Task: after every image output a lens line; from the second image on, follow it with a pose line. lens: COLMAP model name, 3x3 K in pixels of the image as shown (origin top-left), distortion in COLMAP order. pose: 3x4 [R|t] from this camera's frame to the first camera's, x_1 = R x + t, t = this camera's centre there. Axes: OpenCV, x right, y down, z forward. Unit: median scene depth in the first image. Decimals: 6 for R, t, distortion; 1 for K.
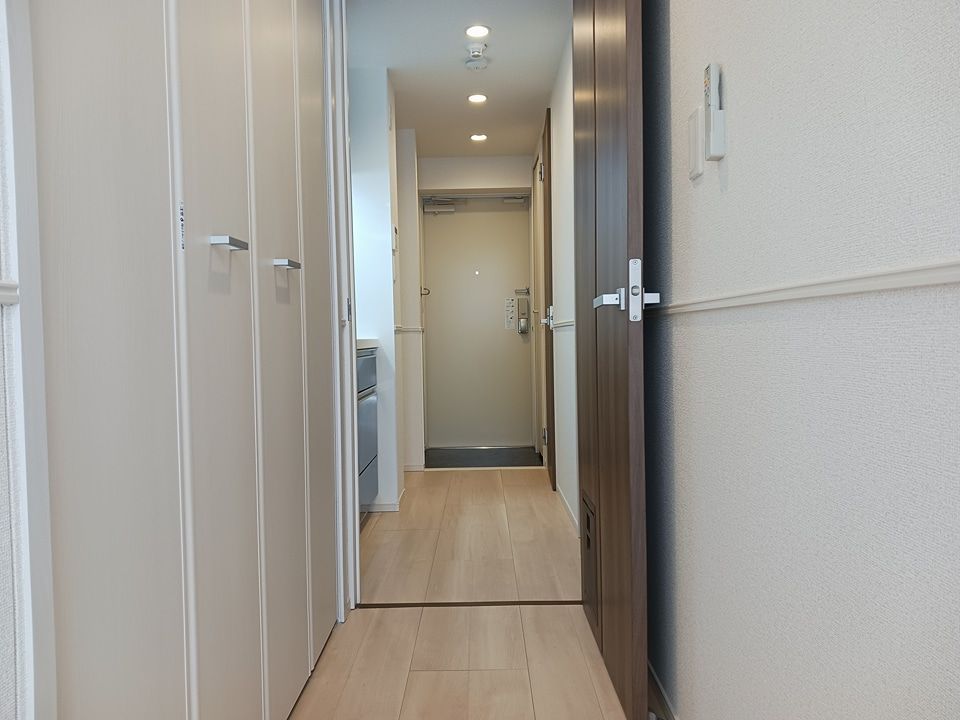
lens RADIAL K [[752.2, 0, 479.9], [0, 752.2, 359.9], [0, 0, 1]] dist [0.051498, -0.000753]
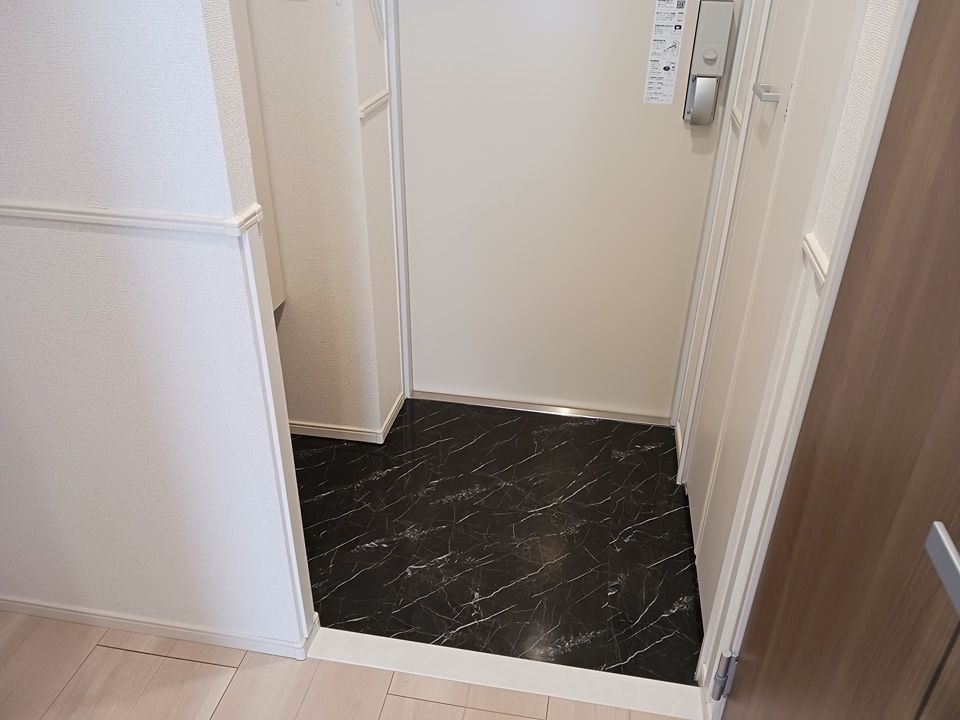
lens RADIAL K [[752.2, 0, 479.7], [0, 752.2, 360.0], [0, 0, 1]] dist [0.051498, -0.000753]
pose [[0.984283, 0.109539, -0.138523, 0.022269], [-0.031571, 0.880897, 0.472255, -0.095805], [0.173754, -0.460459, 0.870510, 0.658003]]
